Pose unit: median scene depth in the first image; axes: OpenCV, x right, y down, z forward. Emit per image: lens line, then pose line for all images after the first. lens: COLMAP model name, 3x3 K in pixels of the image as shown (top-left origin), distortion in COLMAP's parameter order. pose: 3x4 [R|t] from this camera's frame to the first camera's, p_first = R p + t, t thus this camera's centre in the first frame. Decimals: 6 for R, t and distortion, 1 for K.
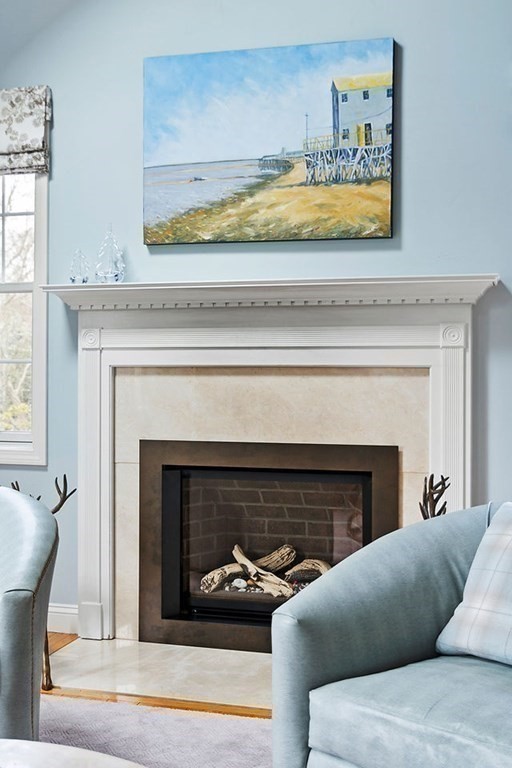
lens RADIAL K [[923.8, 0, 257.0], [0, 923.8, 378.5], [0, 0, 1]] dist [-0.010444, 0.000000]
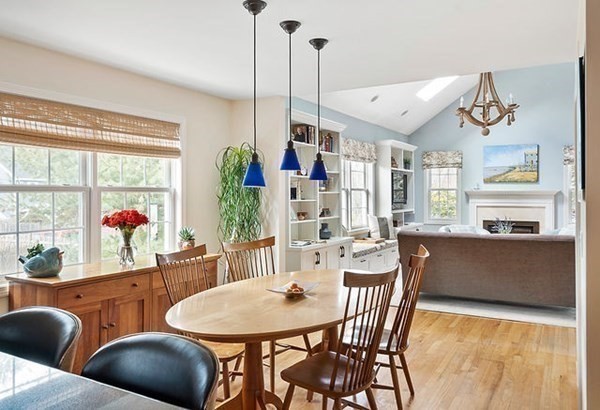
lens RADIAL K [[479.7, 0, 293.7], [0, 479.7, 191.4], [0, 0, 1]] dist [0.003964, 0.002433]
pose [[0.973859, -0.007587, -0.227027, -0.565151], [0.007611, 0.999971, -0.000767, -0.102808], [0.227027, -0.000981, 0.973888, -1.913468]]
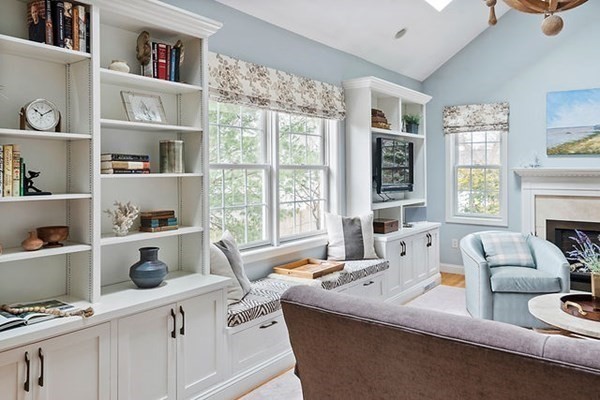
lens RADIAL K [[459.7, 0, 291.9], [0, 459.7, 165.7], [0, 0, 1]] dist [0.001904, -0.005183]
pose [[0.937663, -0.008591, -0.347440, -0.393983], [0.006620, 0.999955, -0.006859, -0.107318], [0.347483, 0.004131, 0.937677, -0.715536]]
